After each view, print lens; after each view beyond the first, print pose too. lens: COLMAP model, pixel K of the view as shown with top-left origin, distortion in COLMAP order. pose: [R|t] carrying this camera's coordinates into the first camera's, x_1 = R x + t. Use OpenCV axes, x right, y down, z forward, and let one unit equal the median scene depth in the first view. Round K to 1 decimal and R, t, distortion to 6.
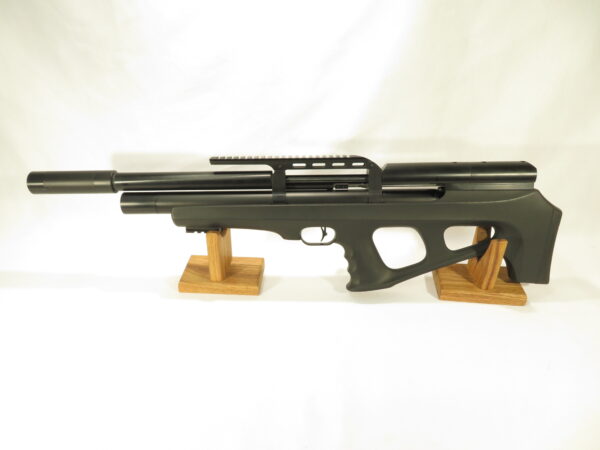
lens RADIAL K [[436.7, 0, 300.0], [0, 436.7, 225.0], [0, 0, 1]] dist [-0.000188, -0.001040]
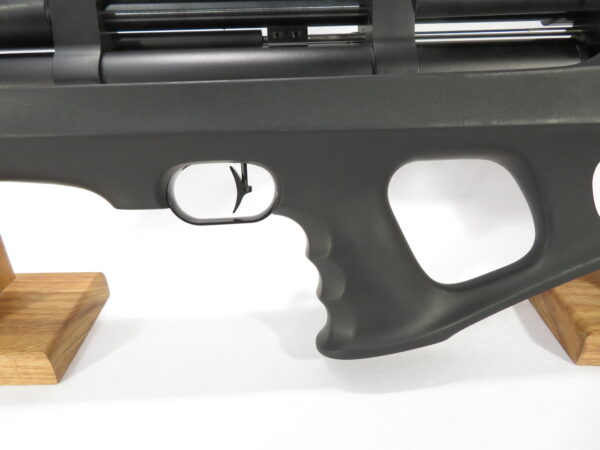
lens RADIAL K [[436.7, 0, 300.0], [0, 436.7, 225.0], [0, 0, 1]] dist [-0.000188, -0.001040]
pose [[0.995934, -0.037617, 0.081852, 0.069595], [0.041208, 0.998241, -0.042631, 0.062617], [-0.080104, 0.045831, 0.995732, 0.663403]]
